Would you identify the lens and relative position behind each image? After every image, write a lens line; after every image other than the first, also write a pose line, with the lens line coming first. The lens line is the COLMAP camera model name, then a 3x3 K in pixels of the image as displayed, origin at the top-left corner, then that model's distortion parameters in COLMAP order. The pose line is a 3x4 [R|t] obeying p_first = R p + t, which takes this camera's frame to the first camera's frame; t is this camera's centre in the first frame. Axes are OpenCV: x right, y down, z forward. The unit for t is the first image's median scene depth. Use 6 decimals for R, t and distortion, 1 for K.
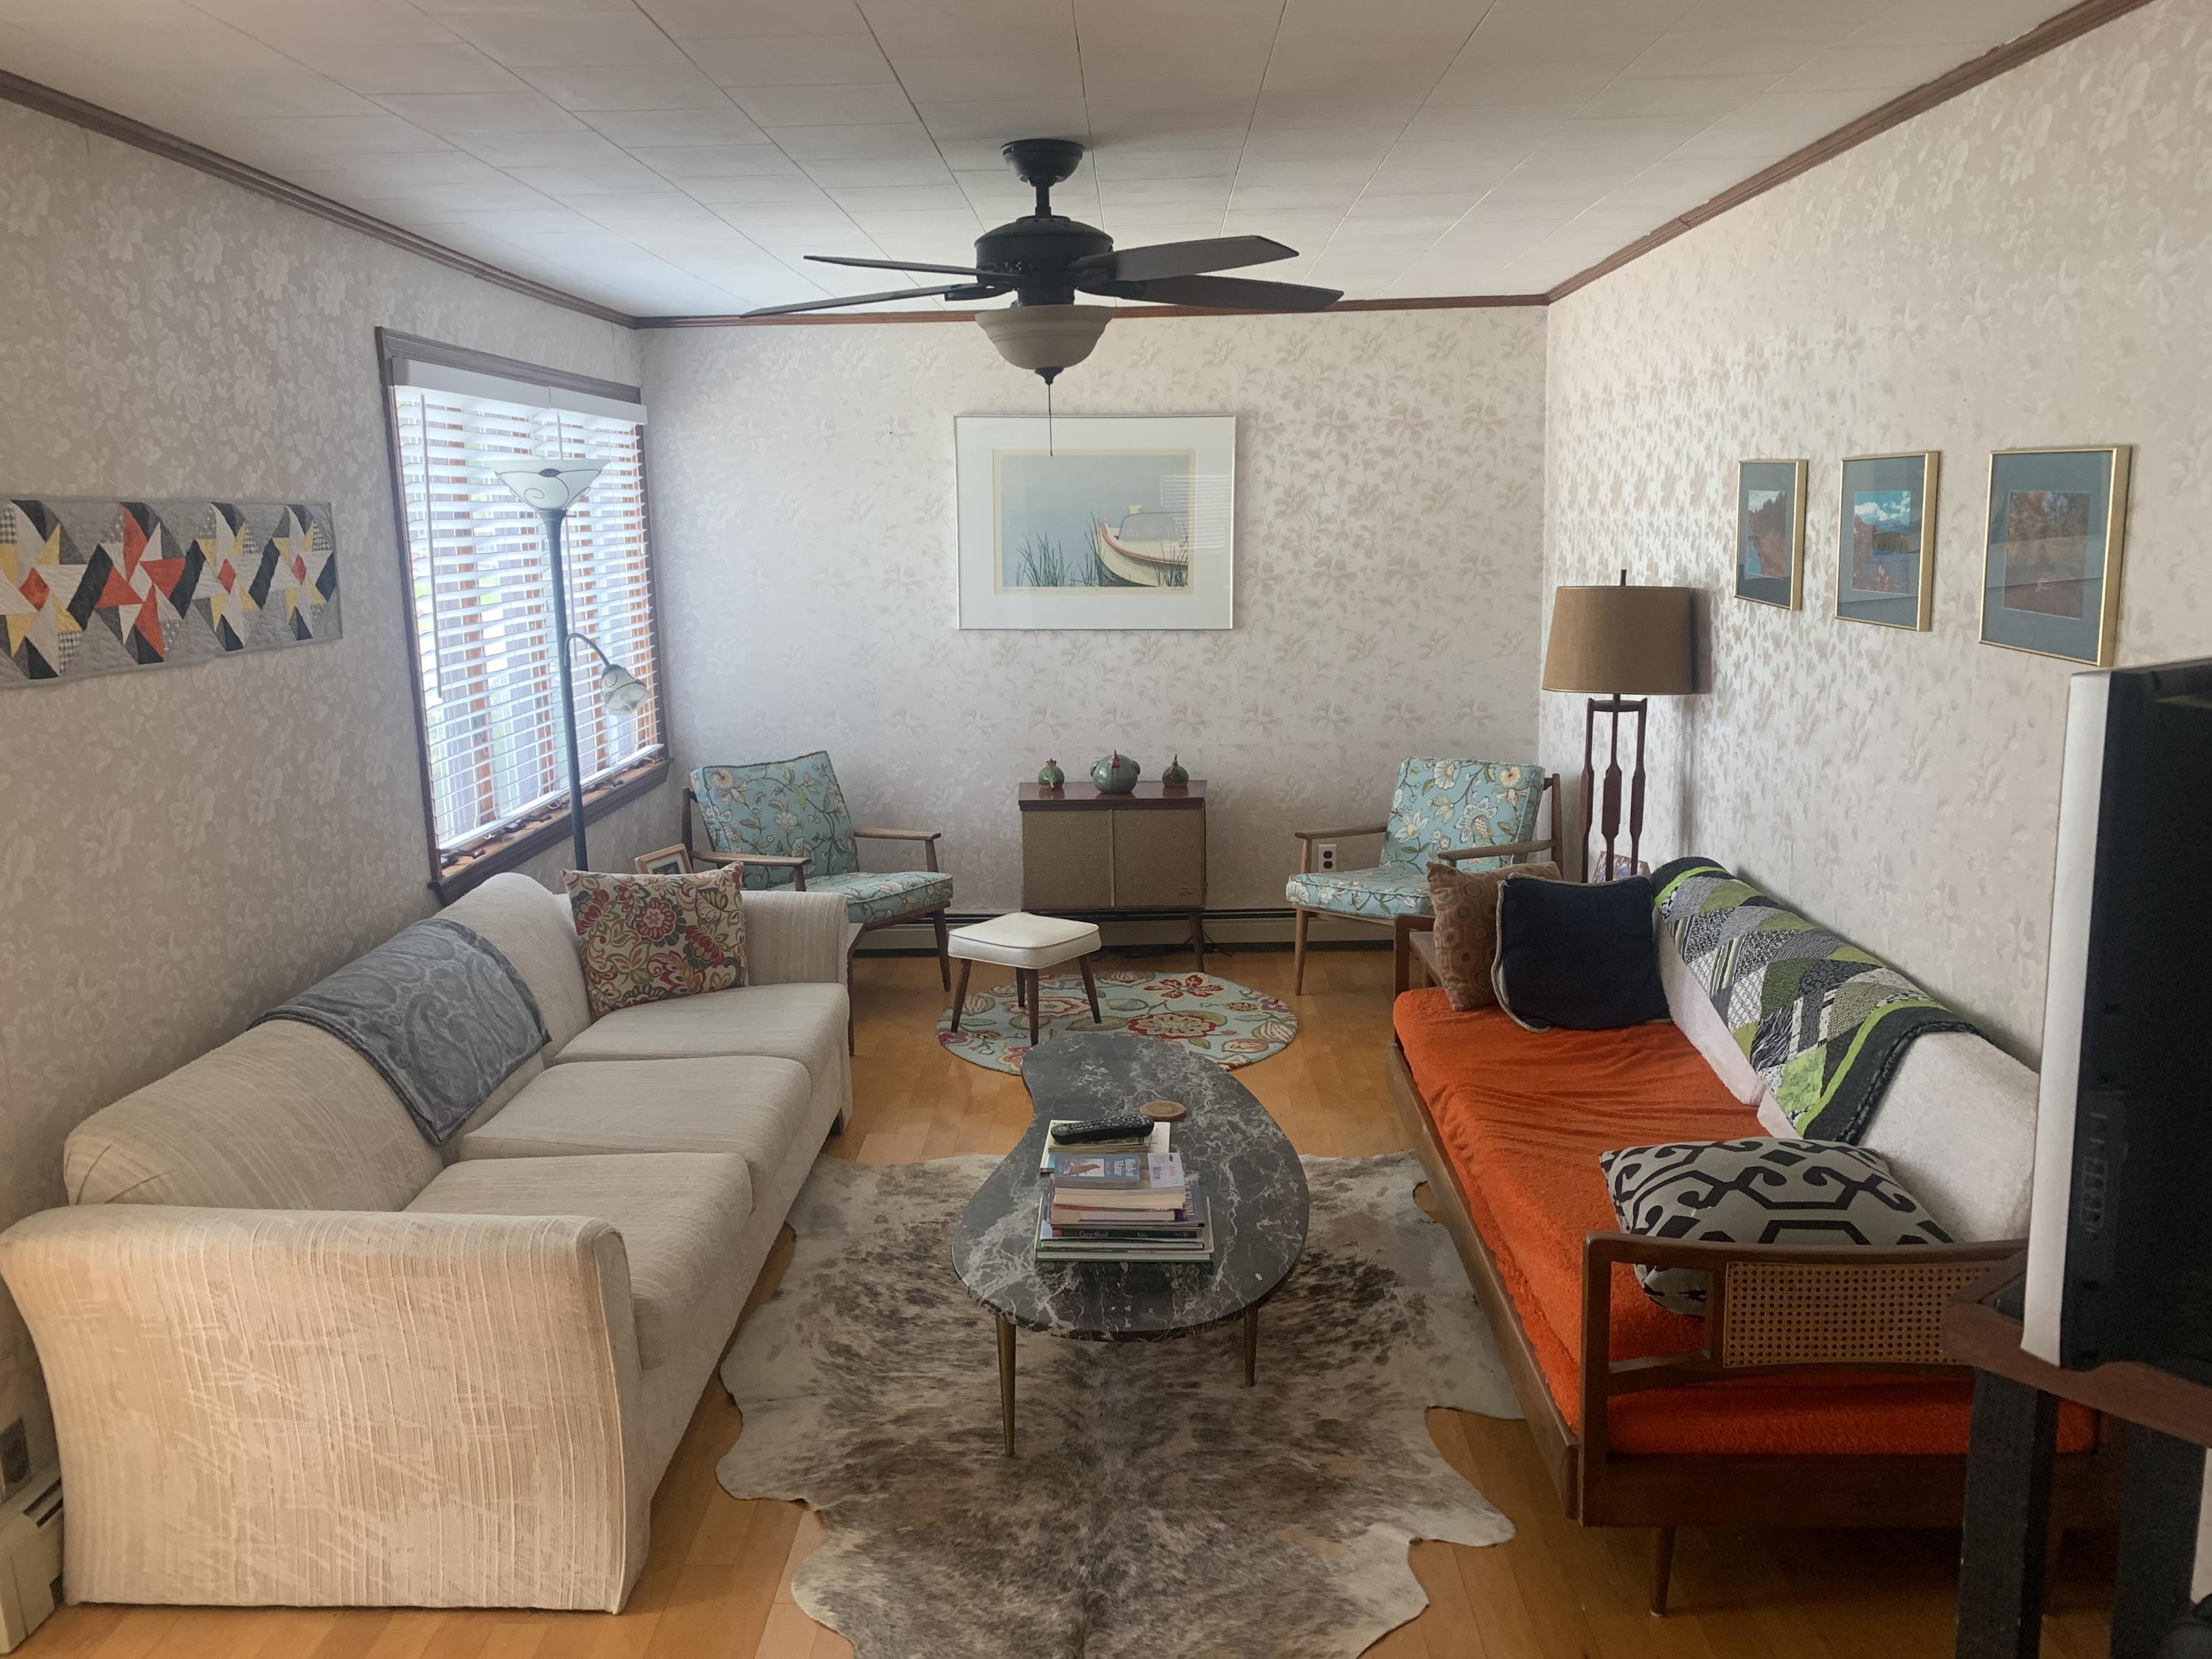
lens RADIAL K [[1703.2, 0, 1061.7], [0, 1703.2, 831.4], [0, 0, 1]] dist [0.053057, -0.001369]
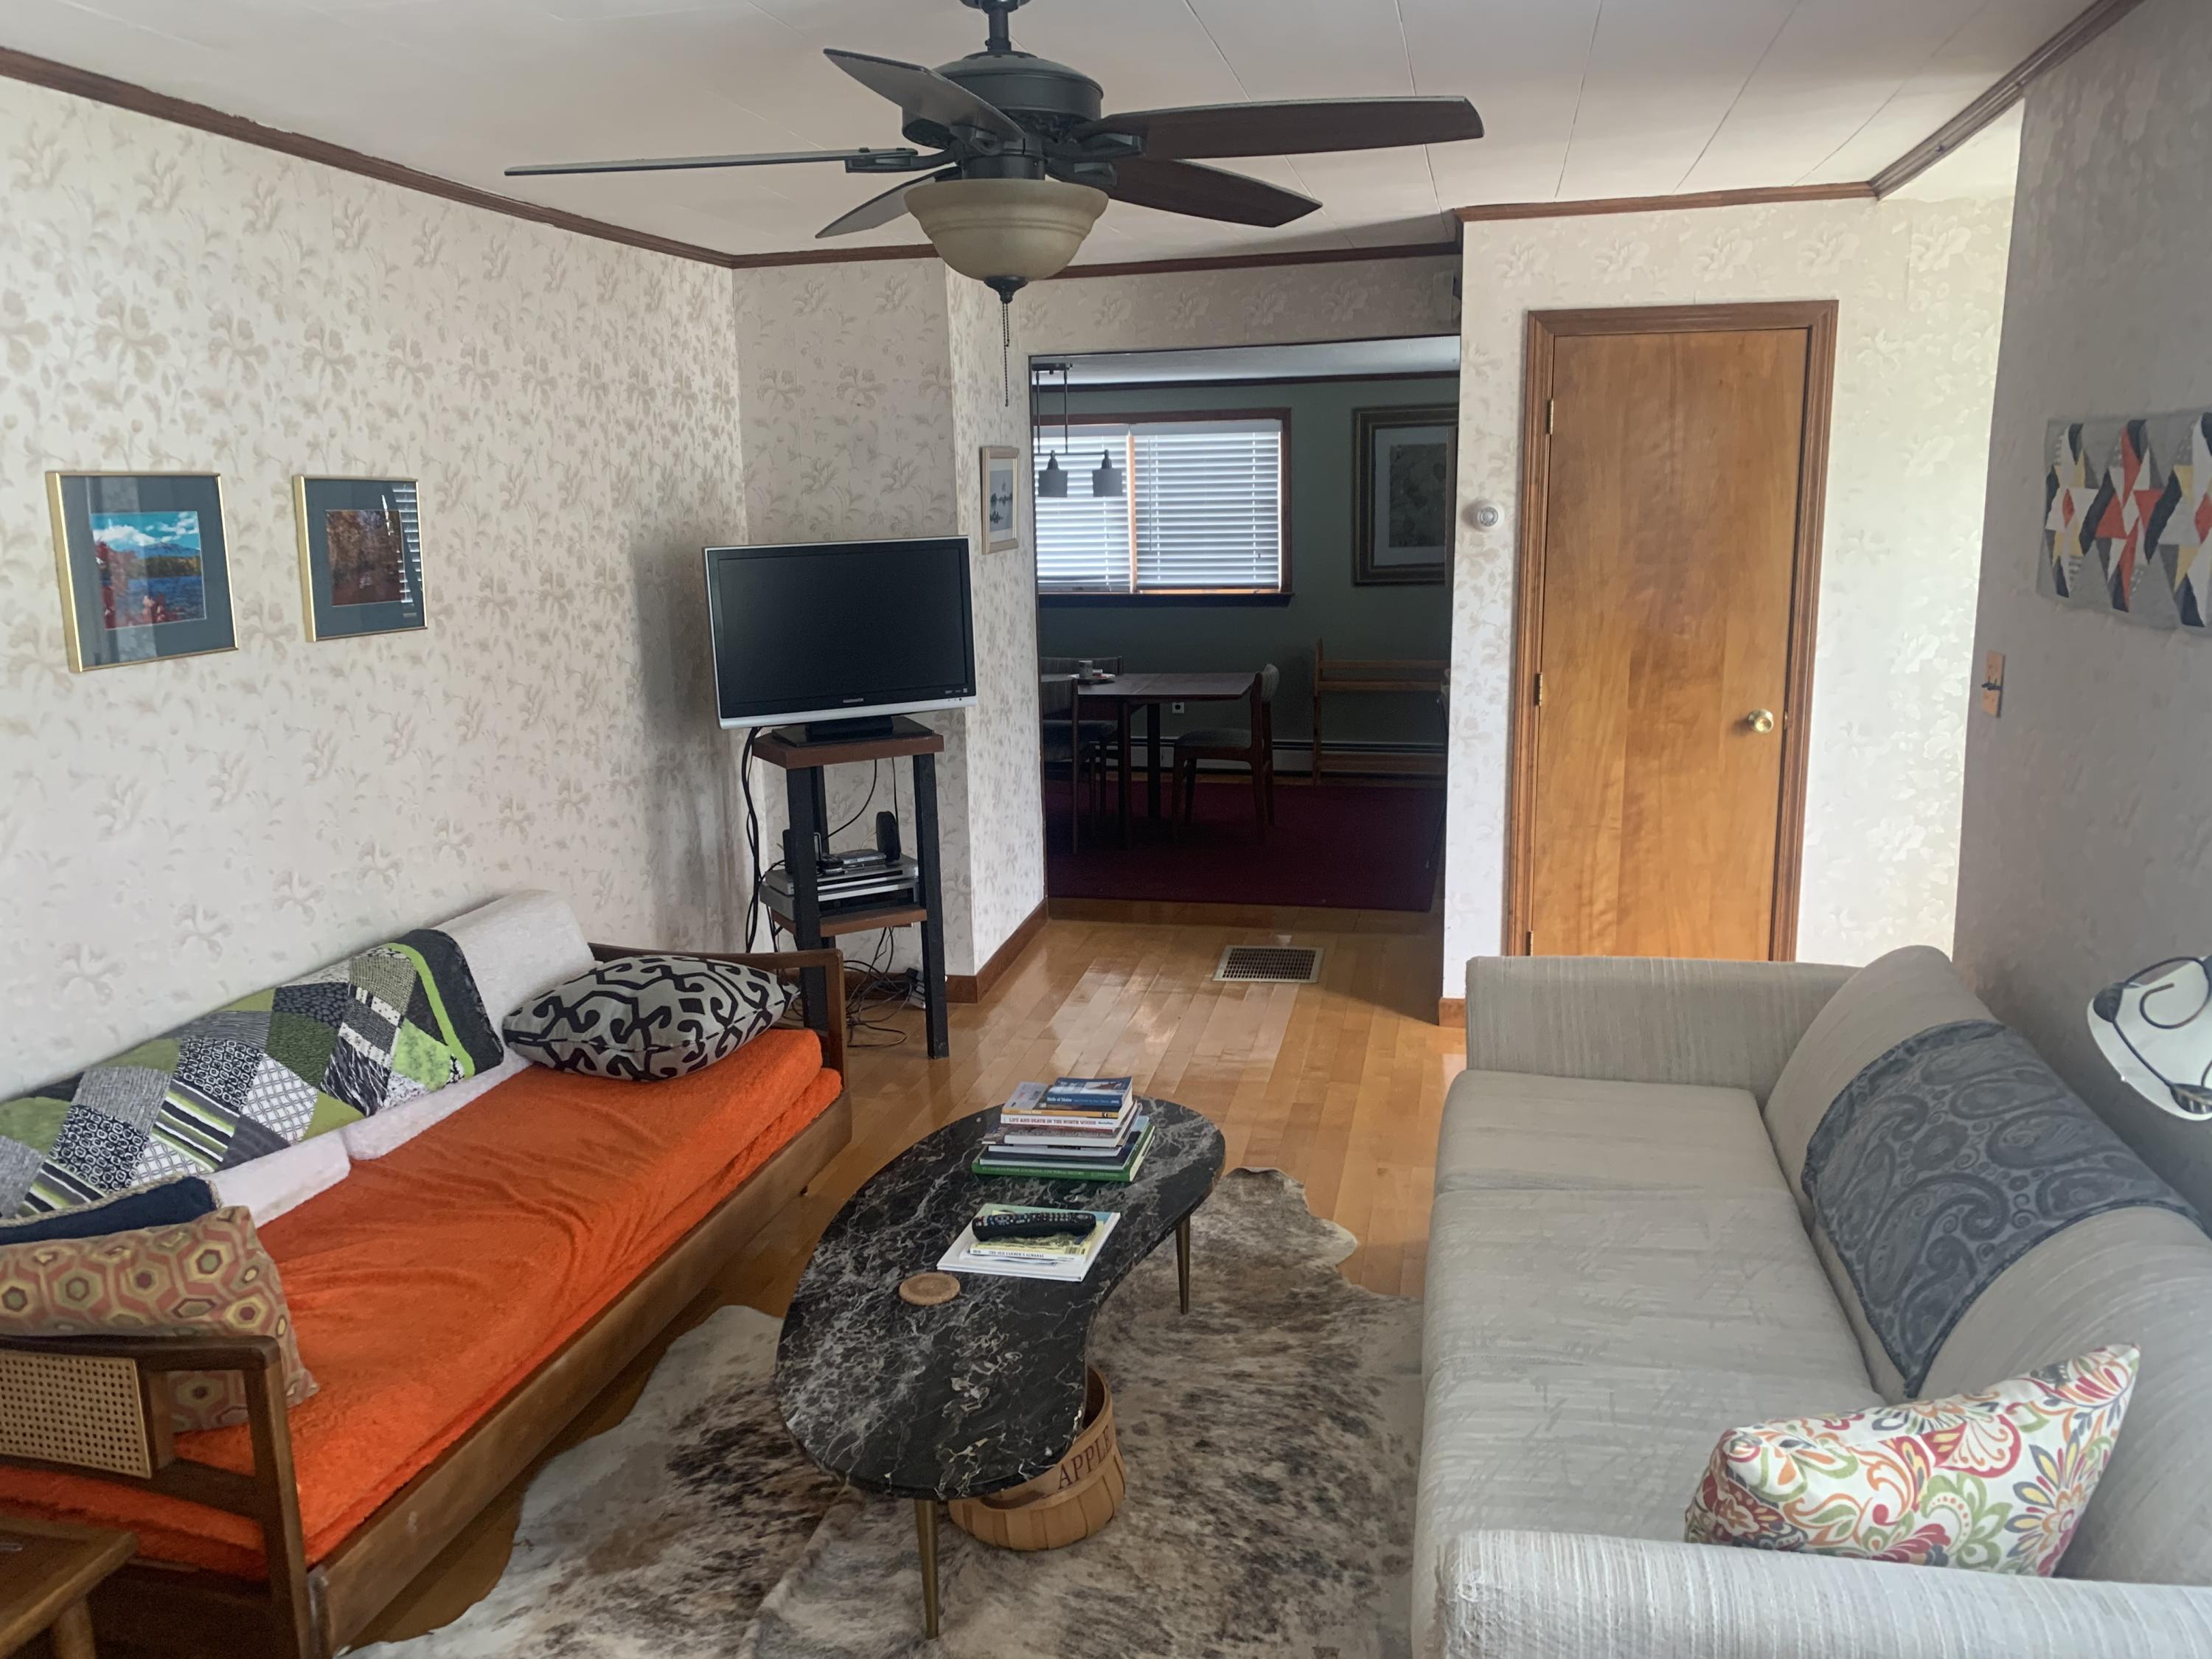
lens RADIAL K [[1703.9, 0, 1106.0], [0, 1703.9, 829.5], [0, 0, 1]] dist [0.046547, -0.058636]
pose [[-0.983044, 0.015823, 0.182684, -0.180626], [0.084293, 0.923761, 0.373579, -0.341333], [-0.162845, 0.382644, -0.909431, 1.814454]]
